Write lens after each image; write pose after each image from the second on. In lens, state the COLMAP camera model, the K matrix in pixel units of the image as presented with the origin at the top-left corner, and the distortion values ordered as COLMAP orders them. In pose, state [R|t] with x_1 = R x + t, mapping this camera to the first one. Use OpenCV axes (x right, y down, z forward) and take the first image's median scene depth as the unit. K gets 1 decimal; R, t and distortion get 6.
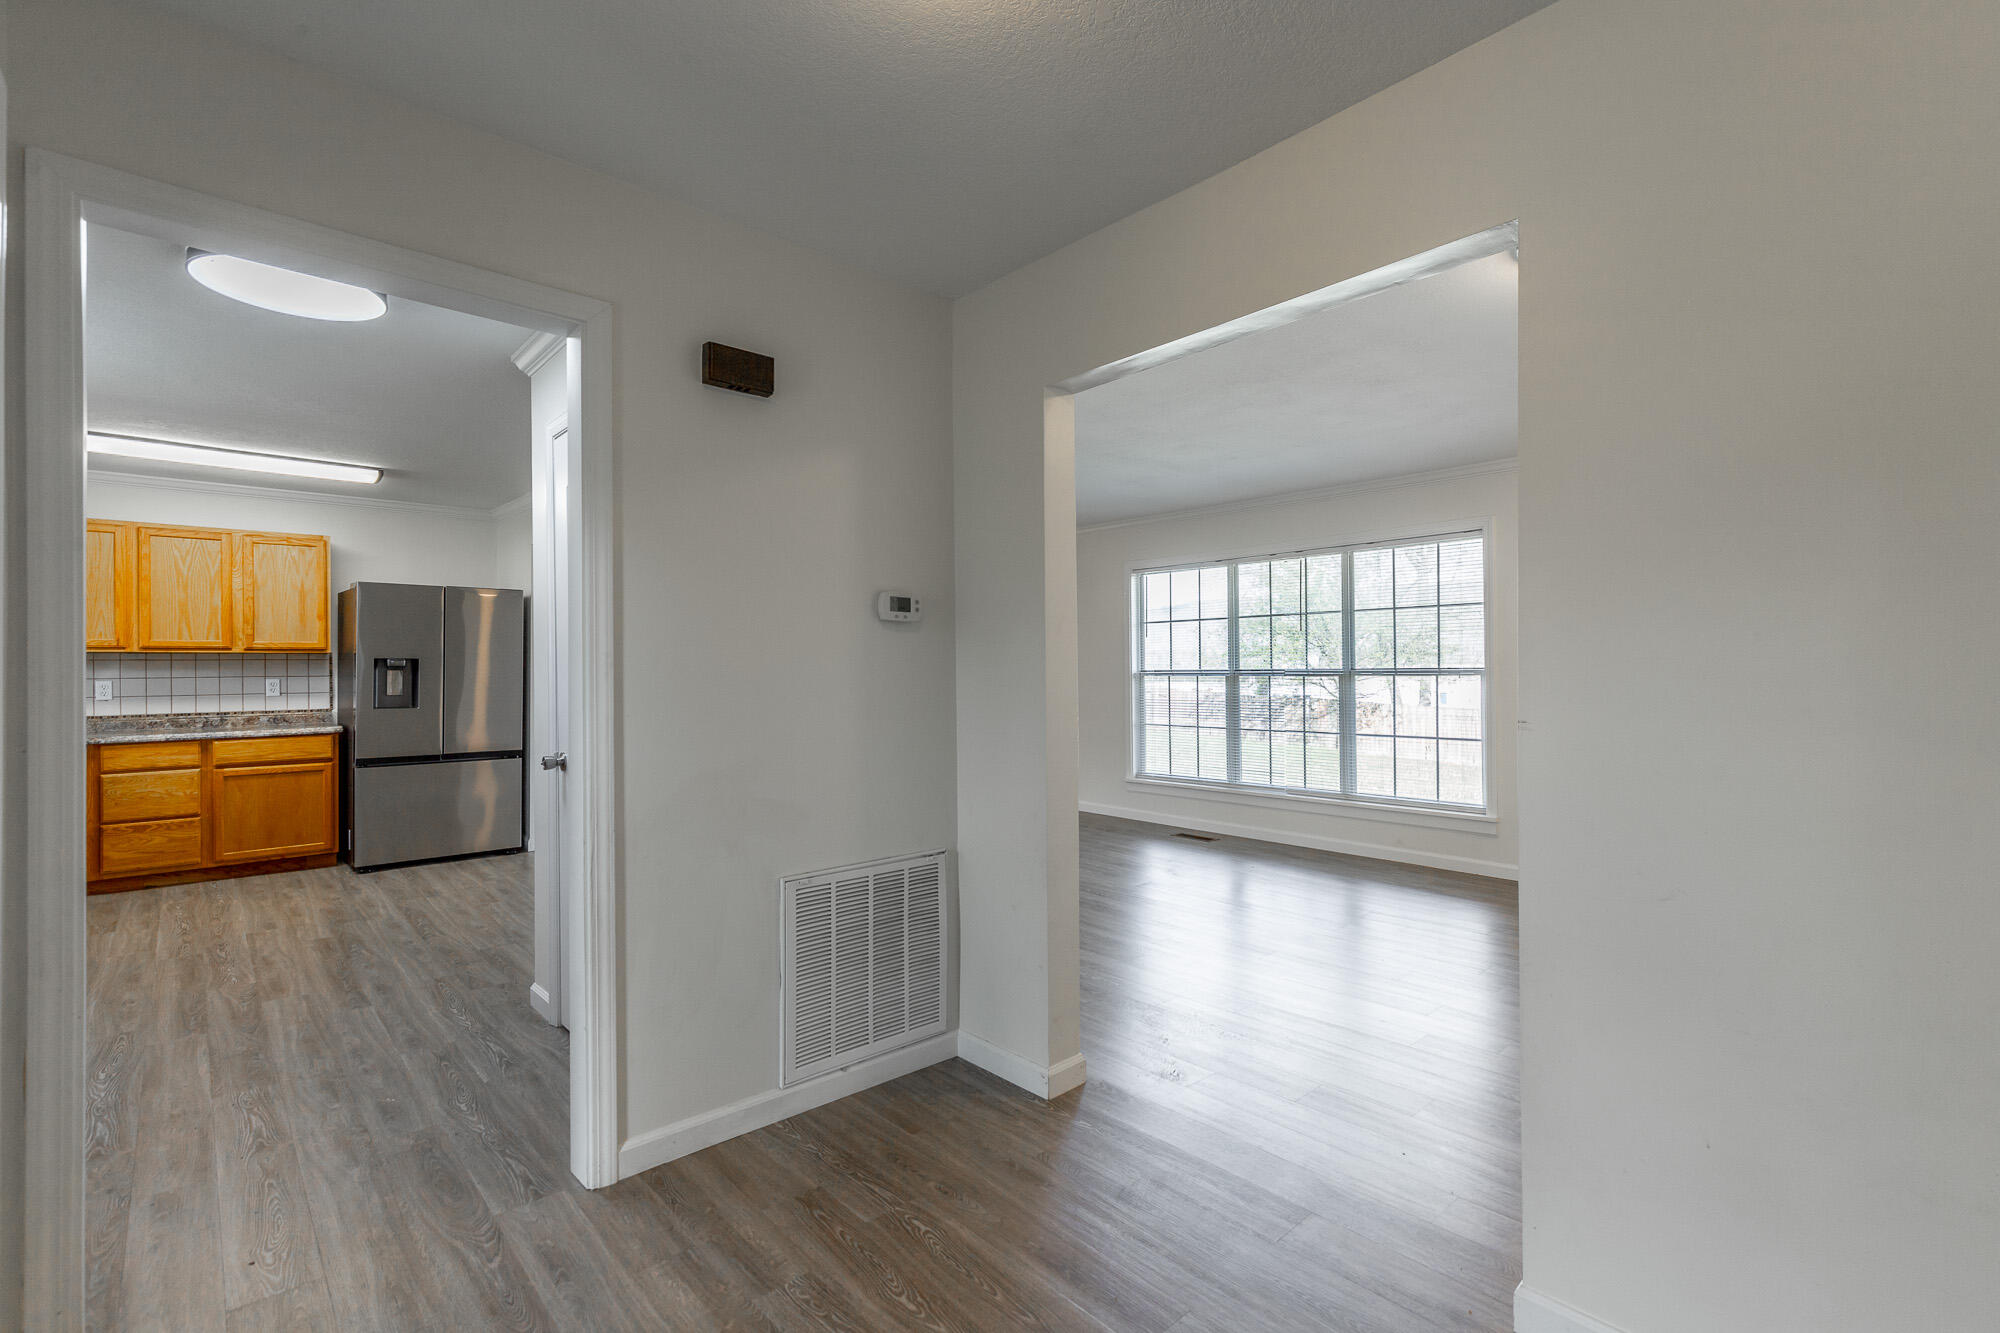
lens RADIAL K [[897.3, 0, 999.8], [0, 897.3, 665.1], [0, 0, 1]] dist [0.000511, 0.002774]
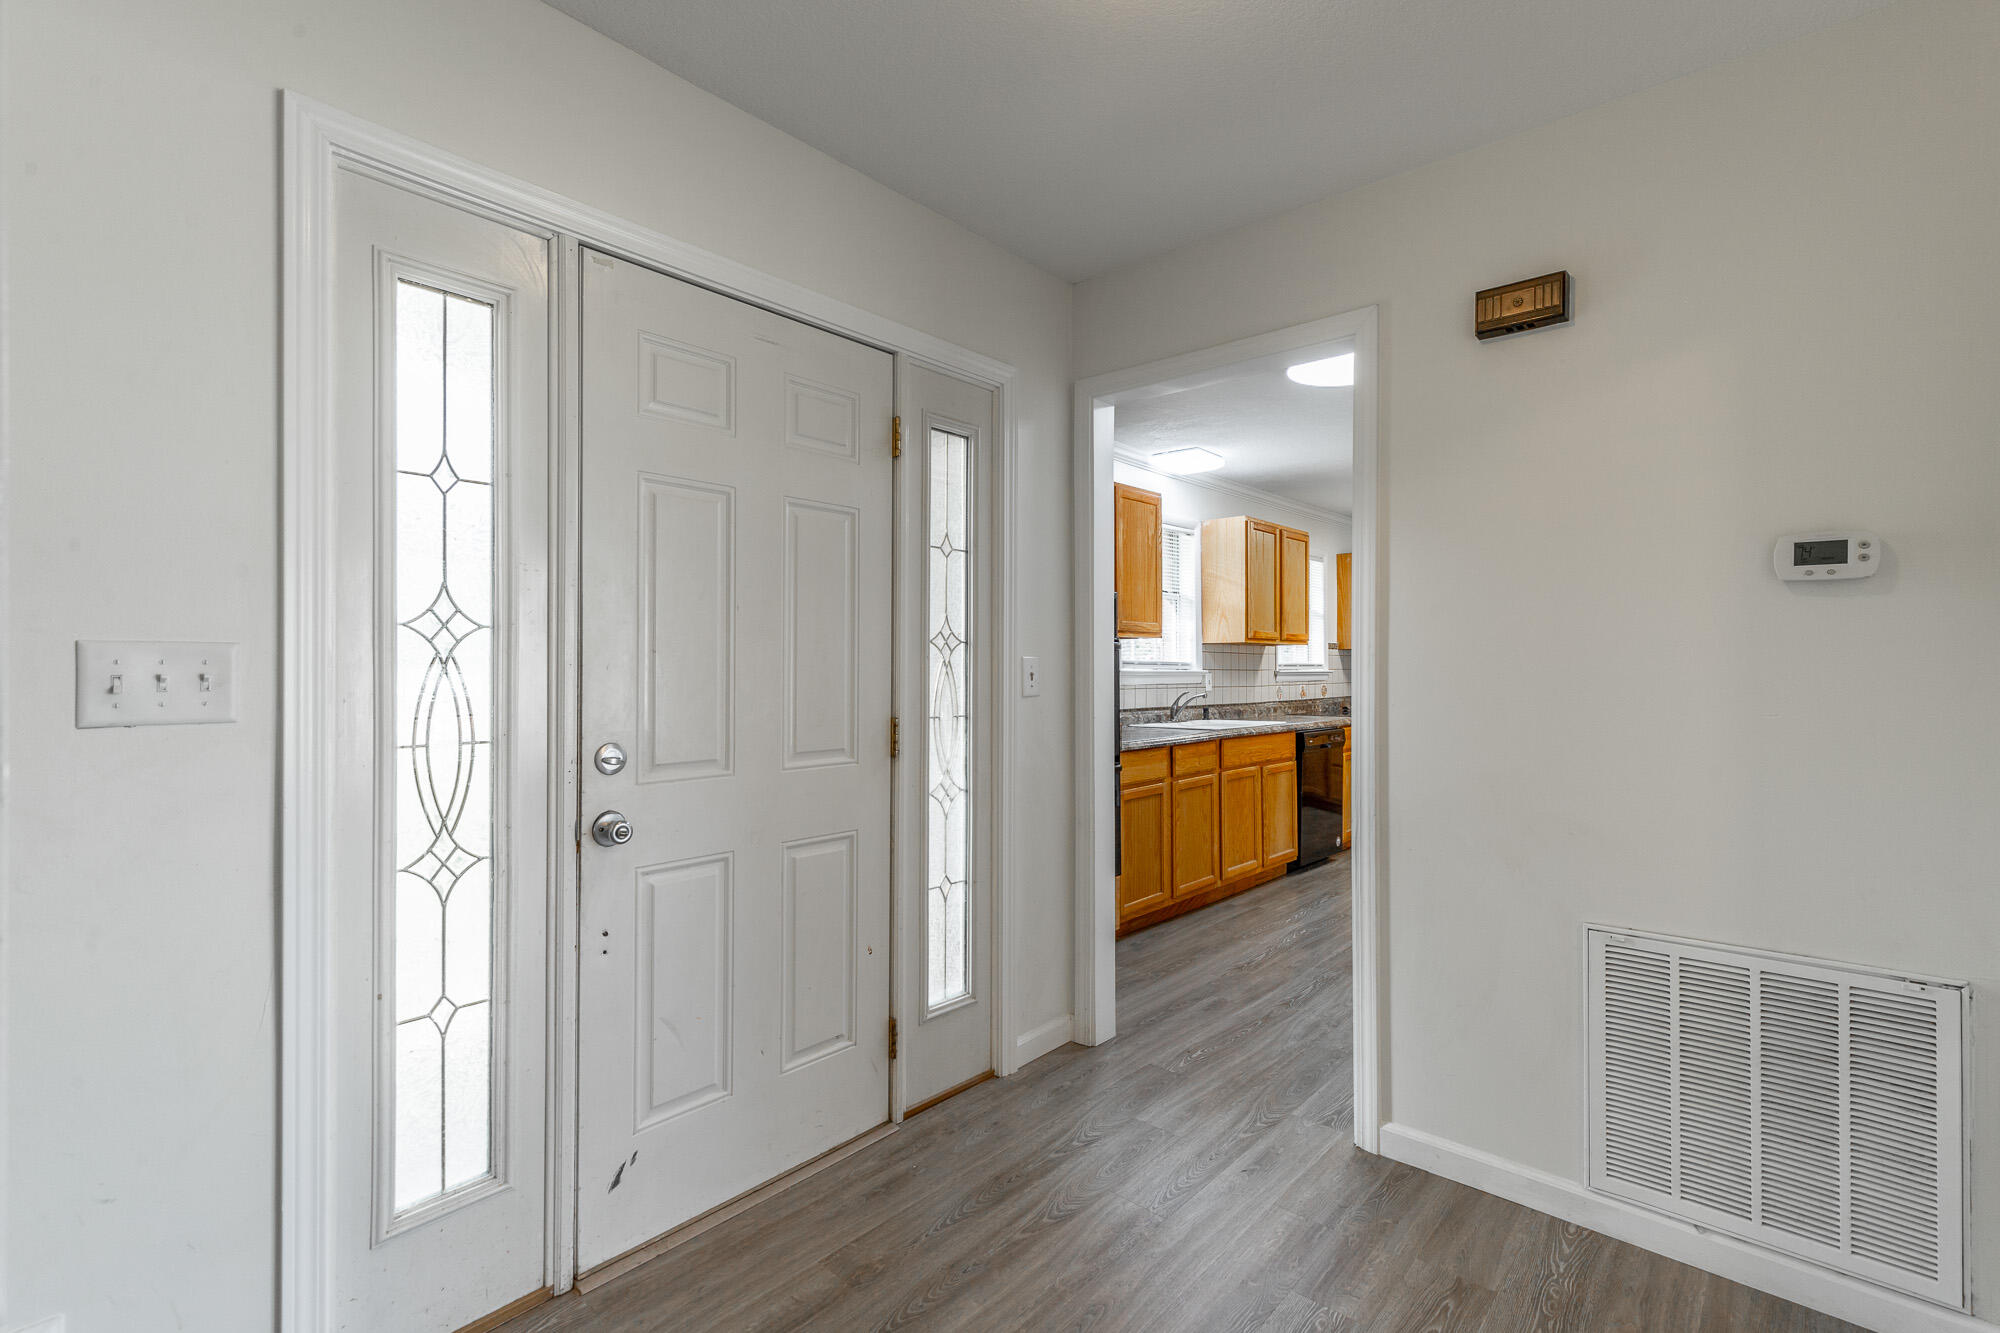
lens RADIAL K [[897.3, 0, 1019.6], [0, 897.3, 662.4], [0, 0, 1]] dist [0.000511, 0.002774]
pose [[0.114823, 0.000688, -0.993386, 0.470672], [0.013415, 0.999907, 0.002243, -0.000989], [0.993295, -0.013584, 0.114803, 0.403790]]
